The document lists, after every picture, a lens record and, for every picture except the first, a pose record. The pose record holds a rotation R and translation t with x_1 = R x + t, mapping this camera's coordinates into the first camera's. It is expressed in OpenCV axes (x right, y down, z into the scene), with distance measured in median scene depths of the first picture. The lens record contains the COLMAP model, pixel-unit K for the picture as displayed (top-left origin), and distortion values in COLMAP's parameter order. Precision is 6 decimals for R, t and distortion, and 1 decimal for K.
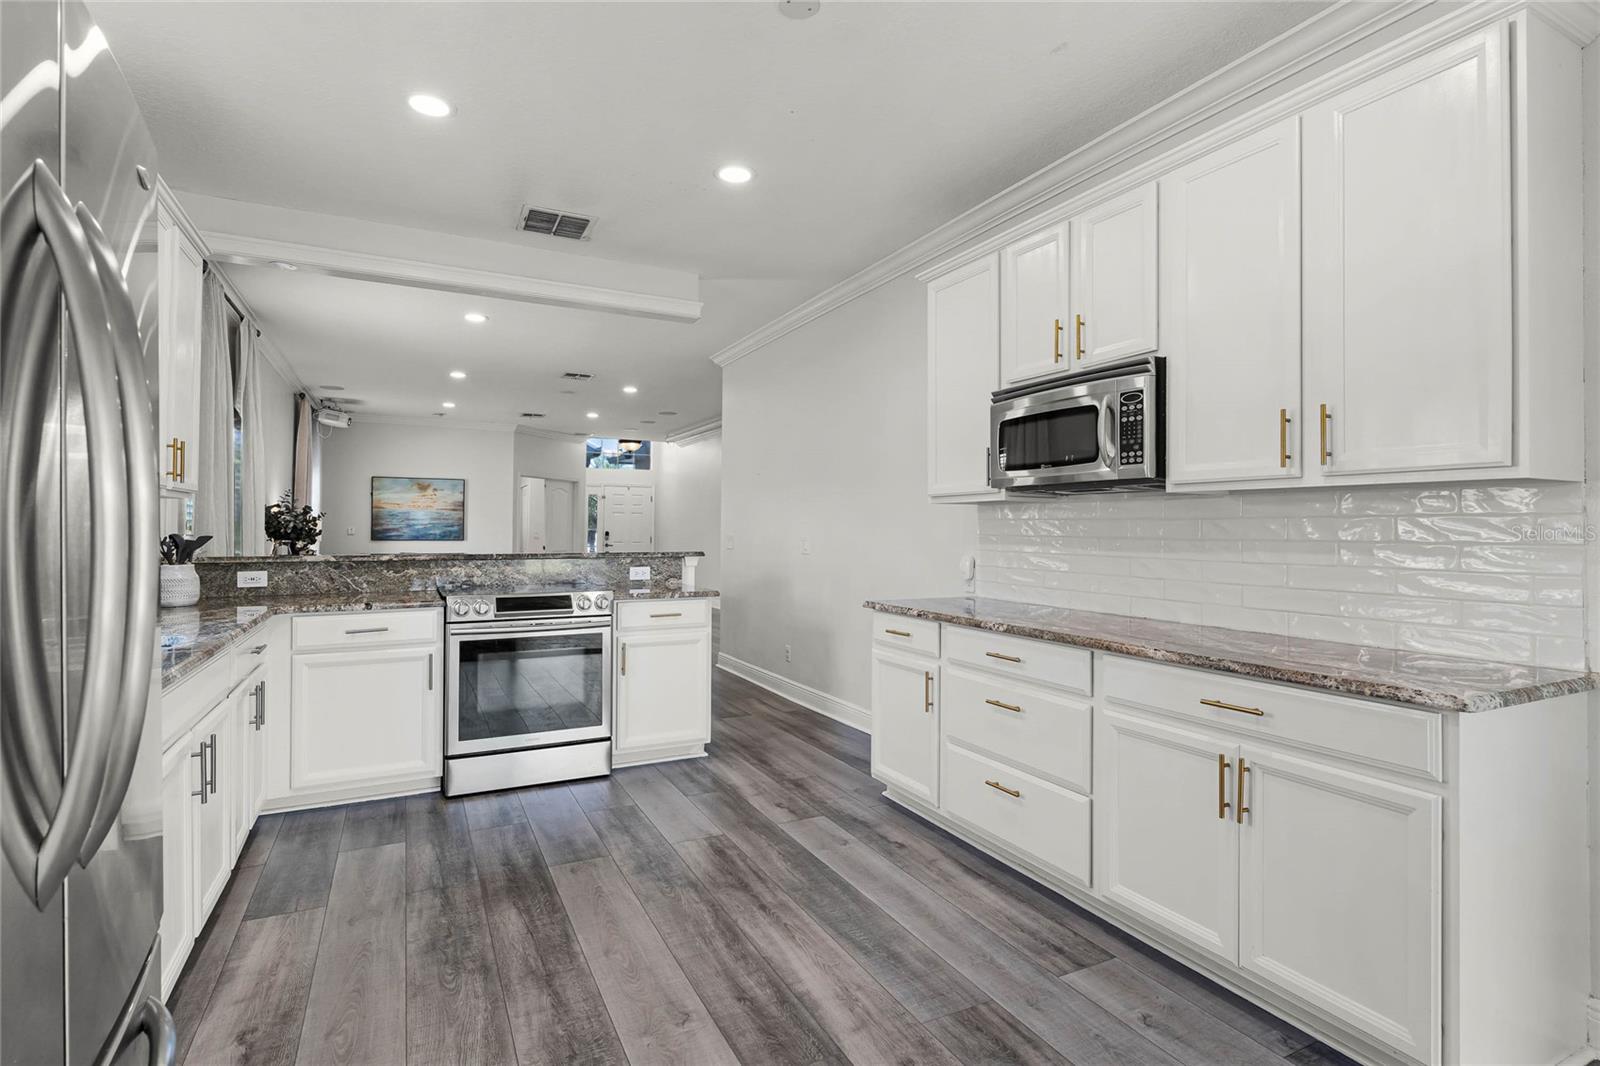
lens RADIAL K [[773.6, 0, 783.3], [0, 773.6, 518.2], [0, 0, 1]] dist [-0.000845, 0.000232]
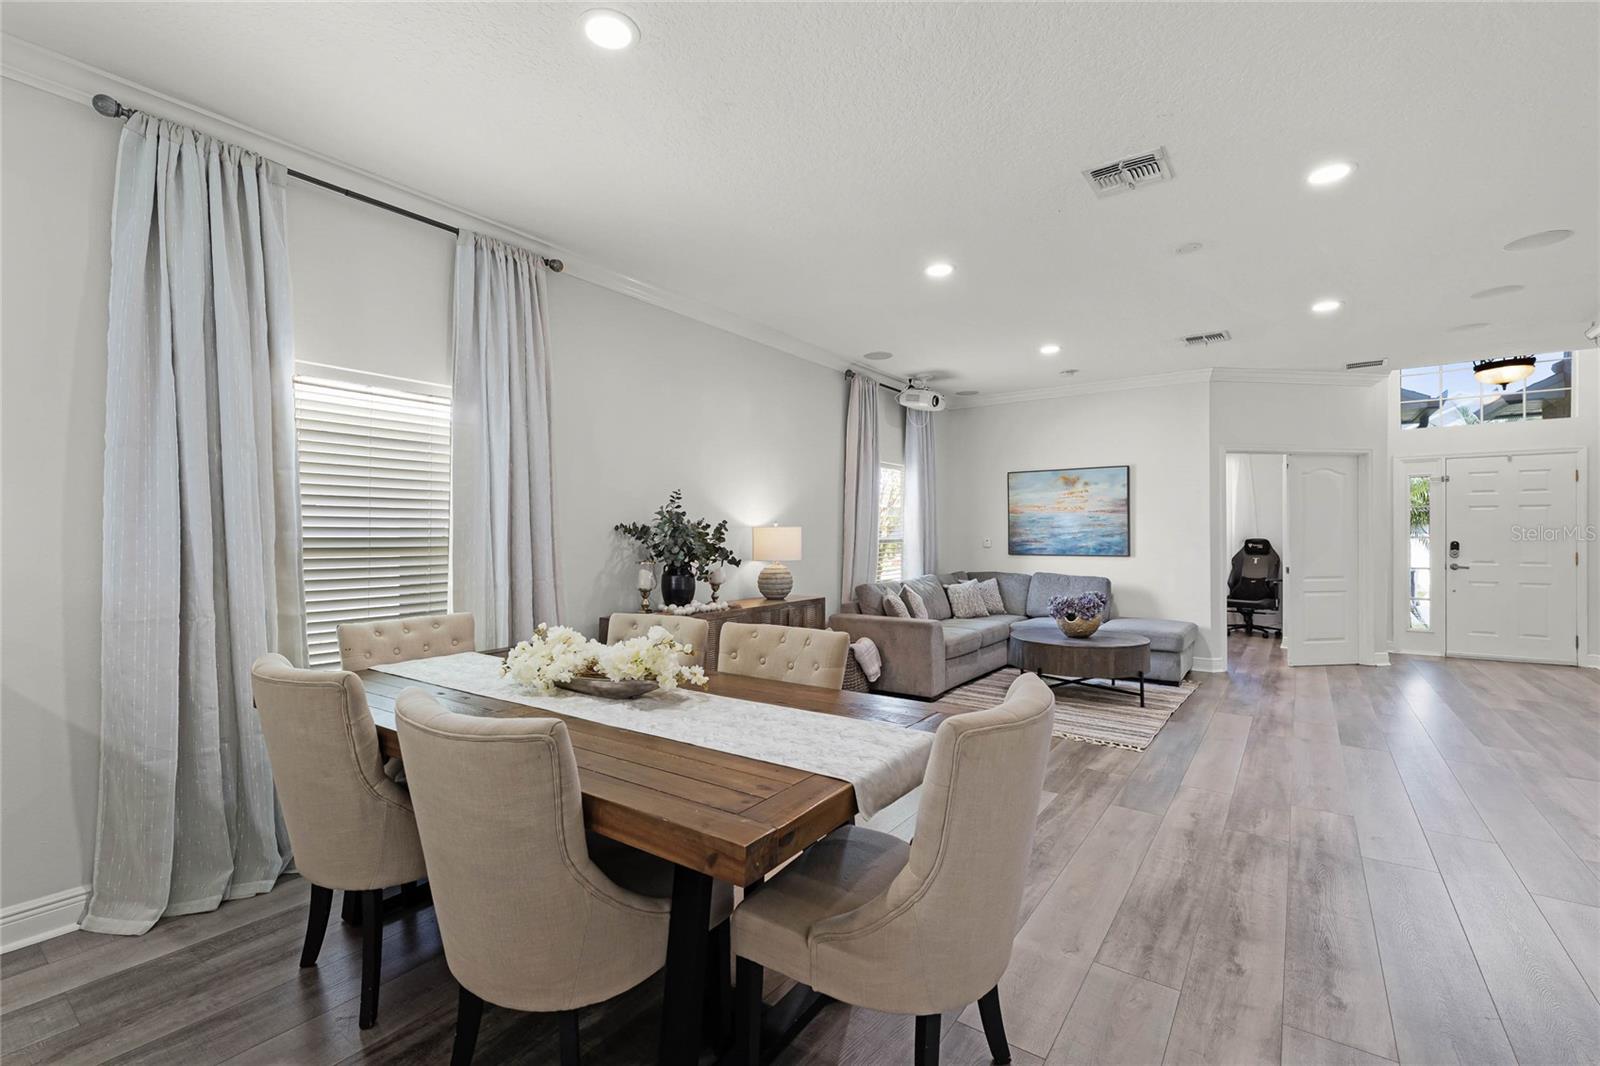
lens RADIAL K [[694.0, 0, 784.4], [0, 694.0, 540.3], [0, 0, 1]] dist [-0.007705, 0.000037]
pose [[0.459490, -0.002006, -0.888181, -0.042266], [0.019897, 0.999770, 0.008036, 0.009478], [0.887960, -0.021364, 0.459424, 1.141325]]
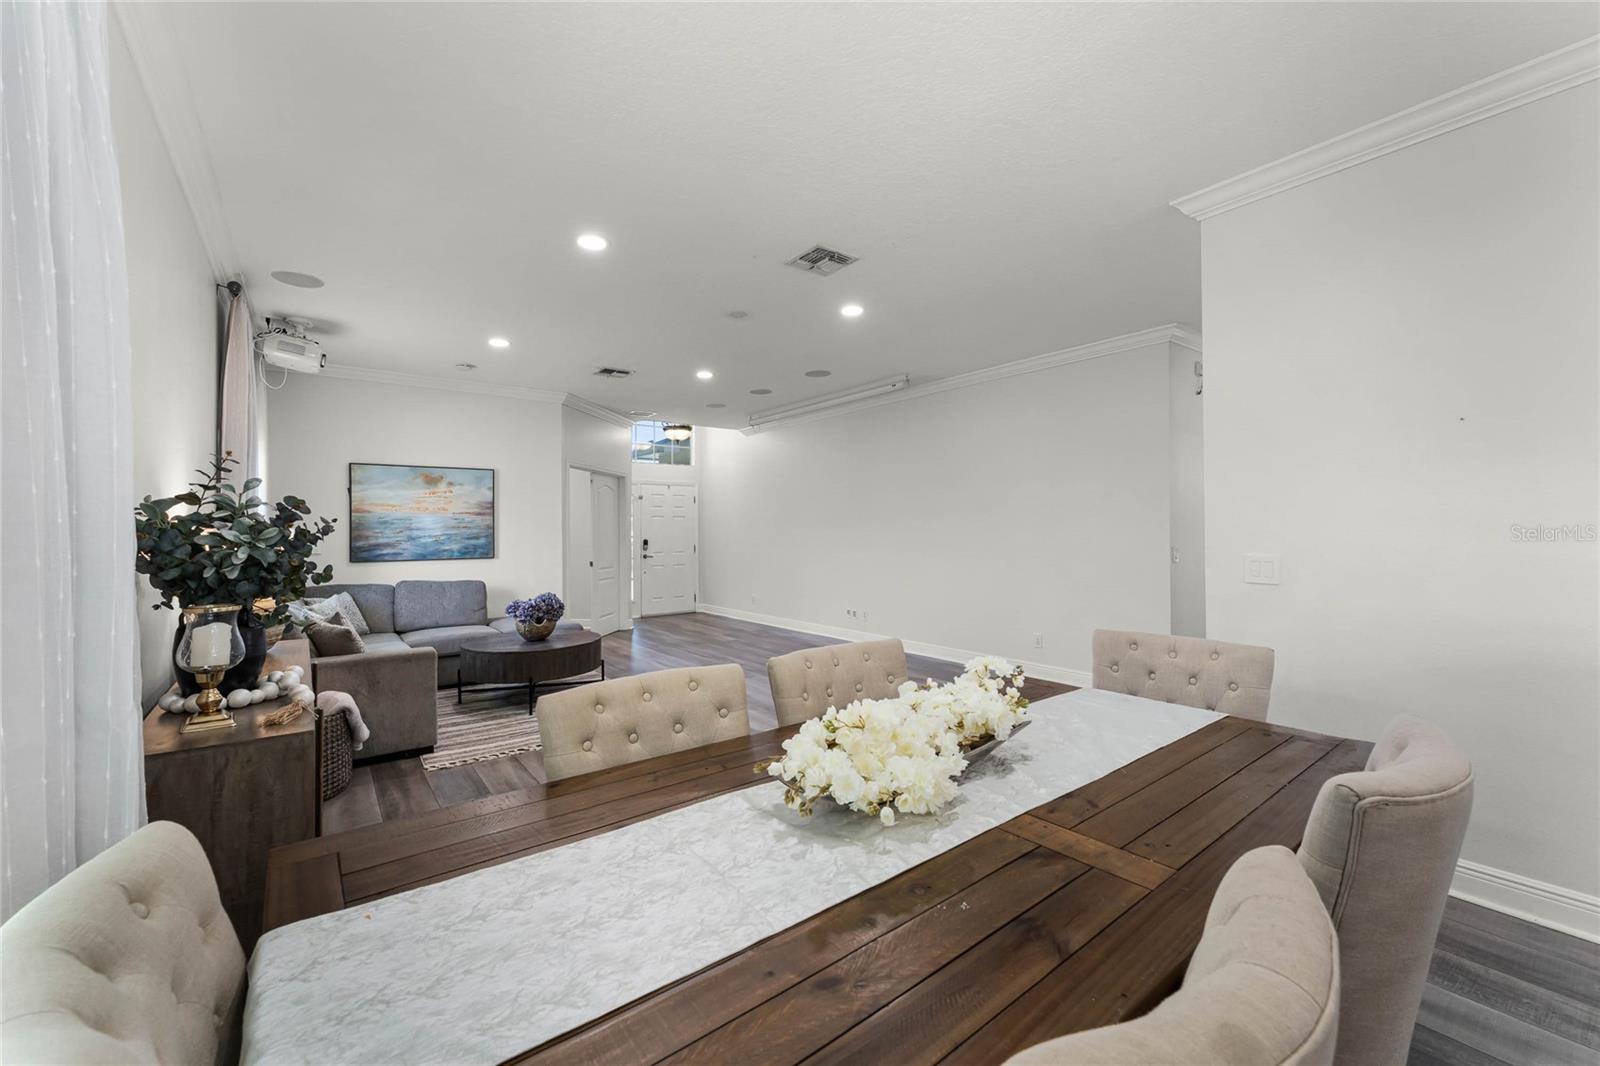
lens RADIAL K [[645.7, 0, 795.4], [0, 645.7, 526.1], [0, 0, 1]] dist [-0.001828, 0.000394]
pose [[0.982571, -0.013702, 0.185385, -0.637684], [0.012164, 0.999882, 0.009428, -0.004997], [-0.185492, -0.007008, 0.982621, 0.963126]]
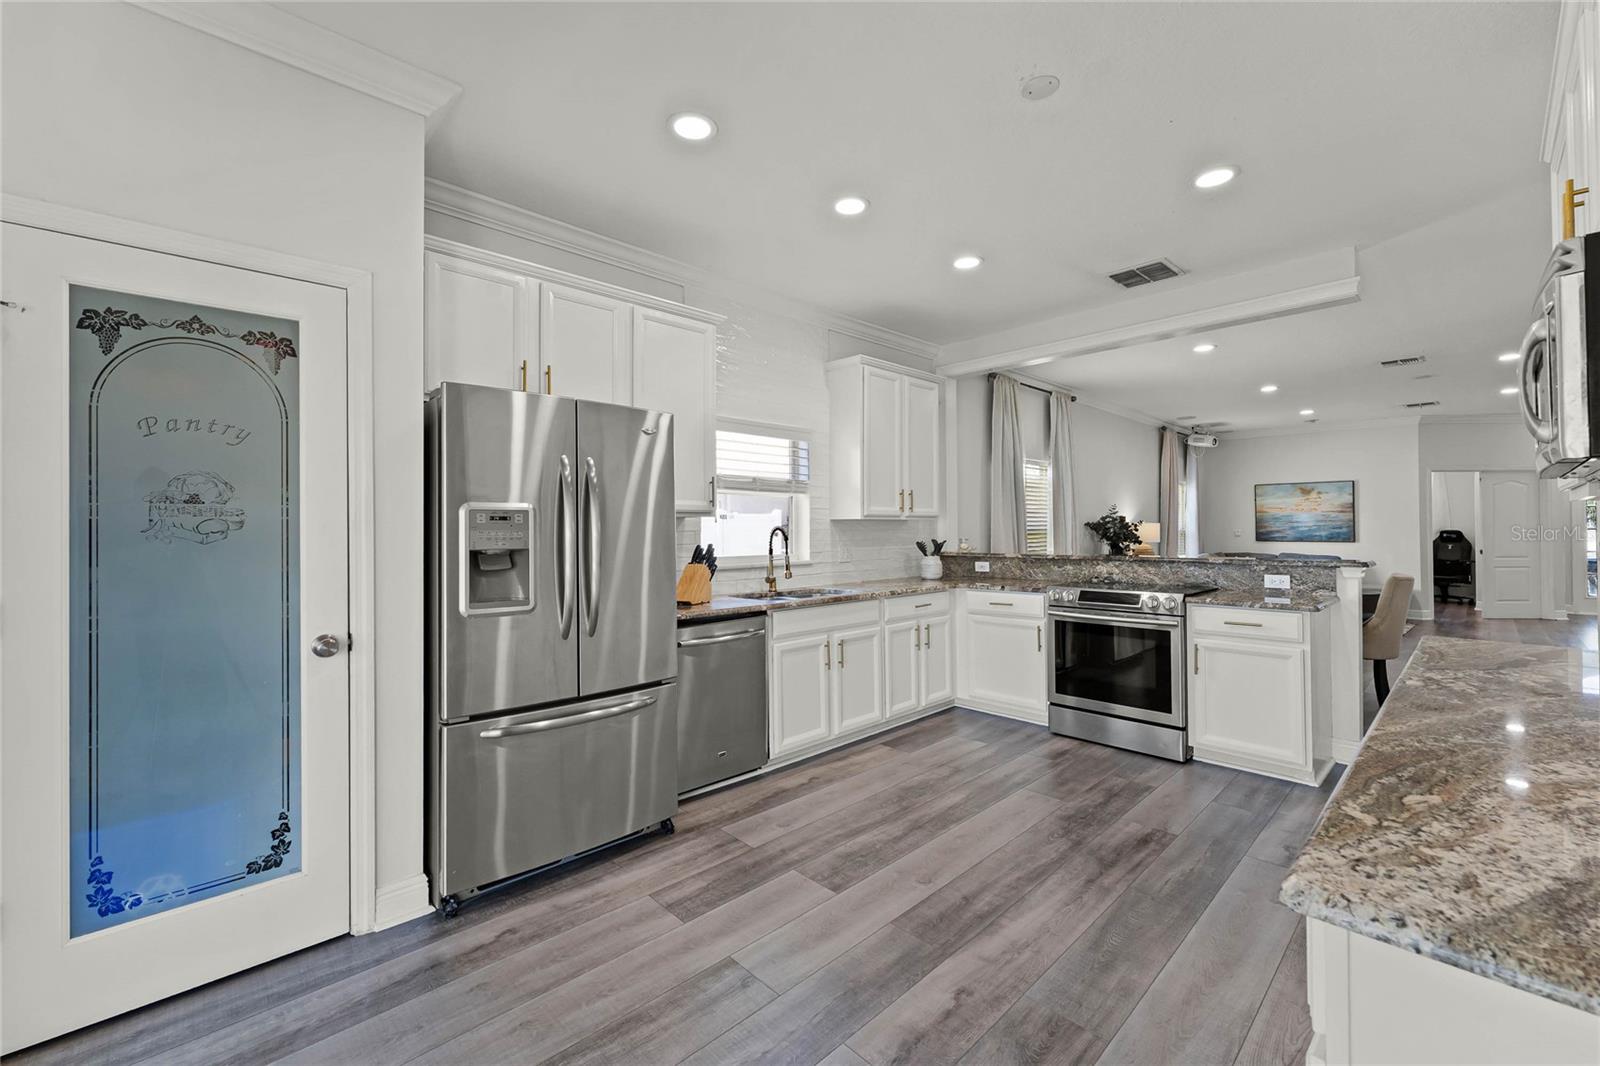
lens RADIAL K [[645.7, 0, 796.7], [0, 645.7, 522.7], [0, 0, 1]] dist [-0.001828, 0.000394]
pose [[0.296106, -0.014787, -0.955041, 0.410227], [0.020485, 0.999748, -0.009128, -0.008092], [0.954935, -0.016861, 0.296334, 0.180331]]
